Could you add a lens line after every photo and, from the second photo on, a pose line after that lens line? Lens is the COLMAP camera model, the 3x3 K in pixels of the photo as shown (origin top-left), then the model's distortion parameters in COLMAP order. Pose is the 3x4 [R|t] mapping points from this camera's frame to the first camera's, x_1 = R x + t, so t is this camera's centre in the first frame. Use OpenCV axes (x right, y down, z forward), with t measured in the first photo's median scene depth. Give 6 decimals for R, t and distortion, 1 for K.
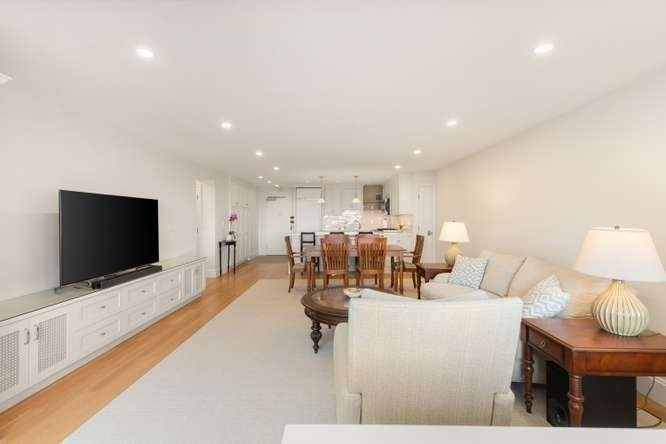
lens RADIAL K [[303.0, 0, 331.2], [0, 303.0, 219.3], [0, 0, 1]] dist [0.001027, -0.000098]
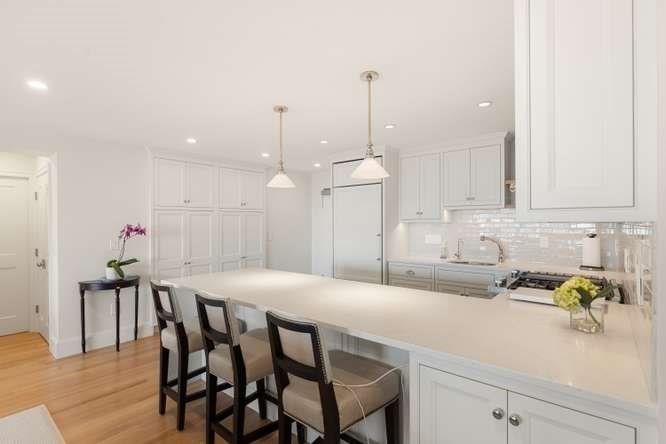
lens RADIAL K [[322.6, 0, 333.0], [0, 322.6, 222.0], [0, 0, 1]] dist [0.011408, -0.000302]
pose [[0.770023, -0.002191, -0.638012, 0.261345], [0.002072, 0.999997, -0.000934, -0.019433], [0.638013, -0.000603, 0.770026, 0.837841]]
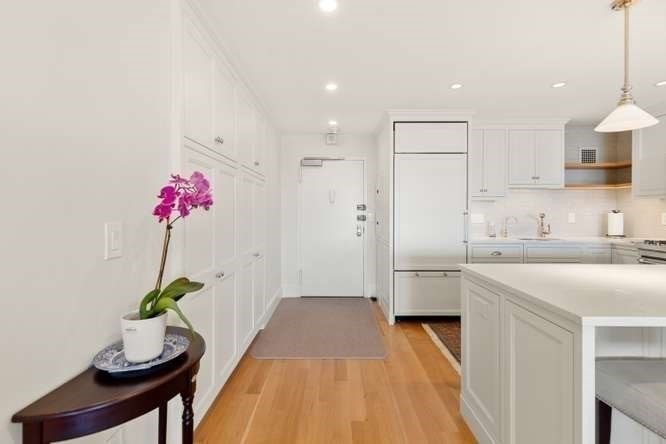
lens RADIAL K [[302.2, 0, 330.9], [0, 302.2, 211.1], [0, 0, 1]] dist [0.002587, -0.000522]
pose [[0.999996, 0.002377, -0.001268, -0.254718], [-0.002386, 0.999968, -0.007585, 0.004286], [0.001250, 0.007588, 0.999970, 0.870944]]
